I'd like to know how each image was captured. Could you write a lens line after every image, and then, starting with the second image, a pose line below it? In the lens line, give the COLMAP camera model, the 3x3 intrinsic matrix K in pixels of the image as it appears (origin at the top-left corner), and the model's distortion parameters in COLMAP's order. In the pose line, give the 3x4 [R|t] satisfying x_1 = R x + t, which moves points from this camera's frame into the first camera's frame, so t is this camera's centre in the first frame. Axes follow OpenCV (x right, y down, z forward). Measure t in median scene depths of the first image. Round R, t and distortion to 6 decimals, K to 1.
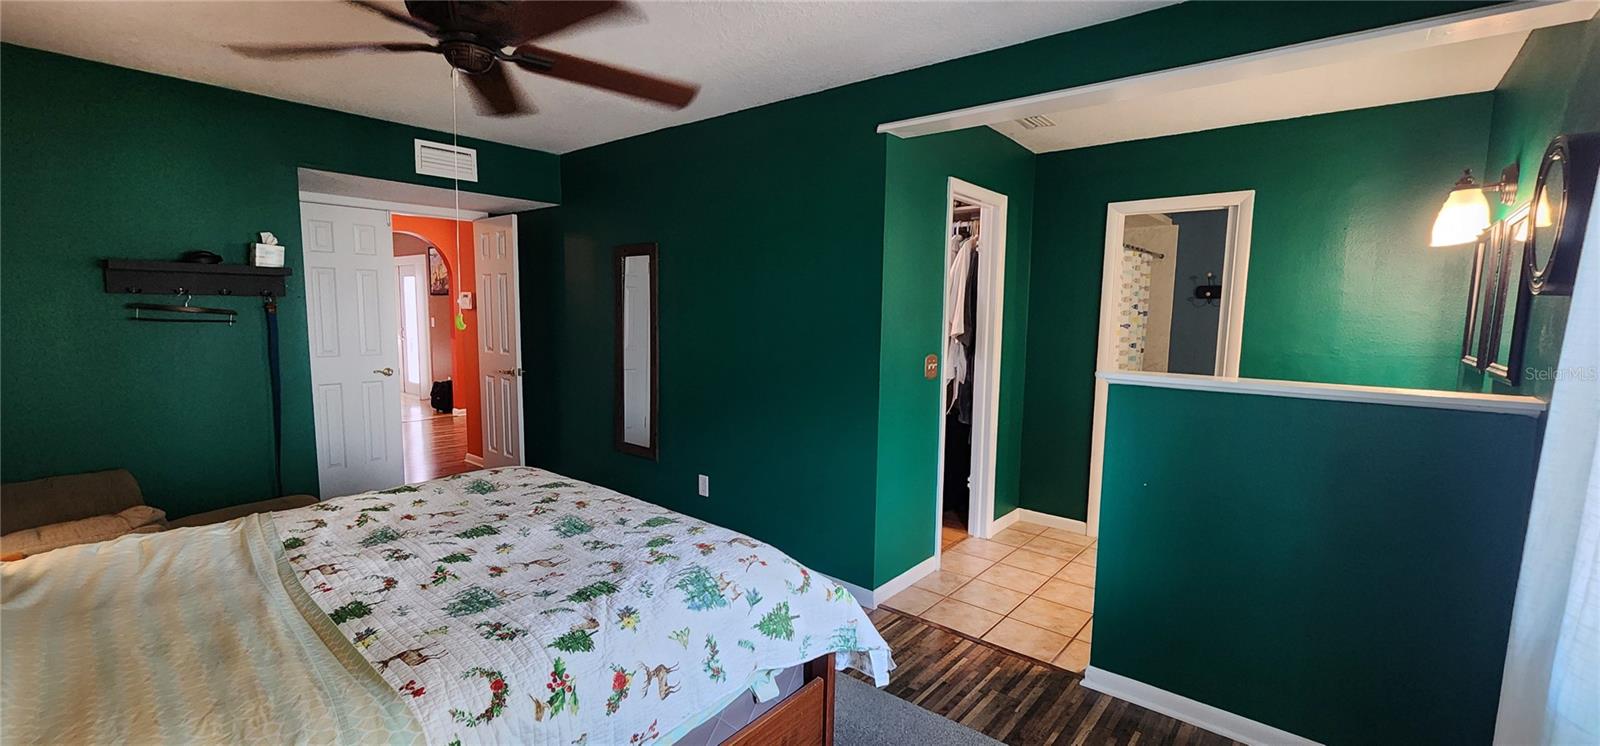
lens RADIAL K [[659.7, 0, 800.0], [0, 659.7, 383.1], [0, 0, 1]] dist [-0.008215, -0.000093]
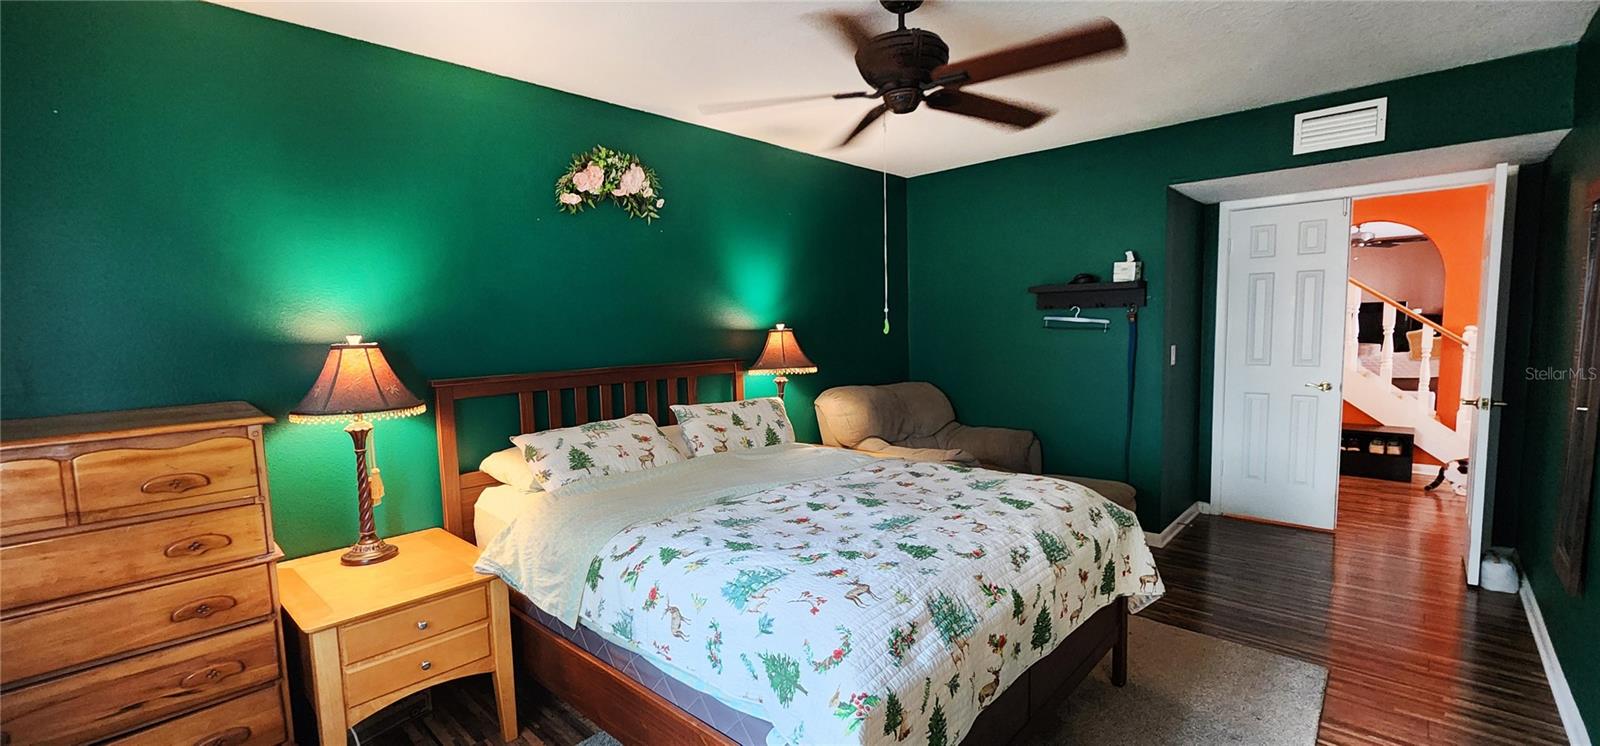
lens RADIAL K [[659.7, 0, 800.0], [0, 659.7, 383.1], [0, 0, 1]] dist [-0.008215, -0.000093]
pose [[-0.064775, 0.073356, -0.995200, 0.725054], [-0.089792, 0.992820, 0.079025, -0.073943], [0.993852, 0.094480, -0.057723, 0.961556]]
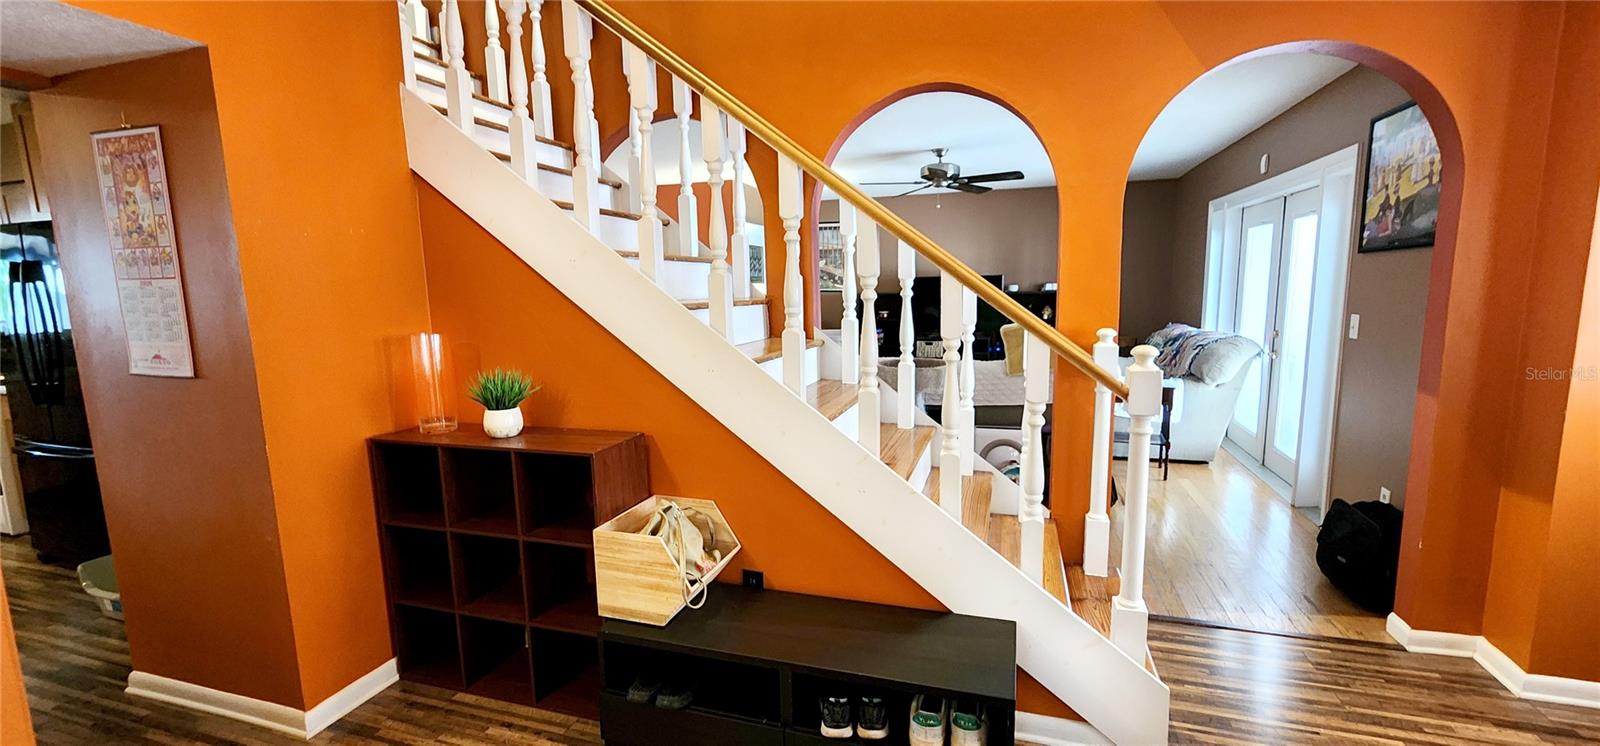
lens RADIAL K [[659.7, 0, 800.0], [0, 659.7, 383.1], [0, 0, 1]] dist [-0.008215, -0.000093]
pose [[0.368648, 0.112048, -0.922791, -1.668698], [-0.072351, 0.993156, 0.091688, -0.367567], [0.926749, 0.032964, 0.374232, 2.911961]]
